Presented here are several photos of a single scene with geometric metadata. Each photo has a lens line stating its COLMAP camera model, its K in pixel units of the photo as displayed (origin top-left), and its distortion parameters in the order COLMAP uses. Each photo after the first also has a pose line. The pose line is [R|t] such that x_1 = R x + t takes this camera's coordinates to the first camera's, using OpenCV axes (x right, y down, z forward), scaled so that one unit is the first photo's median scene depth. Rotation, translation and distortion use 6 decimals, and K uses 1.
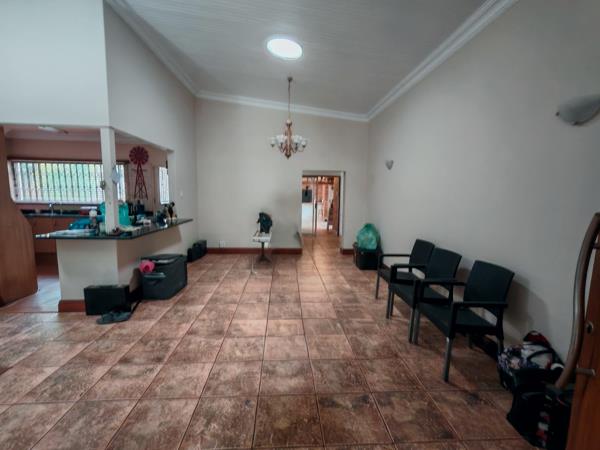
lens RADIAL K [[275.7, 0, 301.2], [0, 275.7, 227.3], [0, 0, 1]] dist [0.004278, -0.000857]
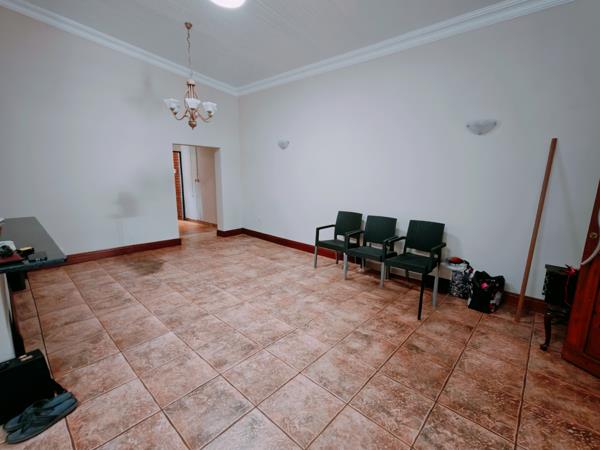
lens RADIAL K [[275.7, 0, 300.7], [0, 275.7, 224.9], [0, 0, 1]] dist [0.004278, -0.000857]
pose [[0.716778, -0.133498, 0.684403, -0.647513], [0.082301, 0.990839, 0.107077, -0.047666], [-0.692427, -0.020423, 0.721199, 0.295062]]
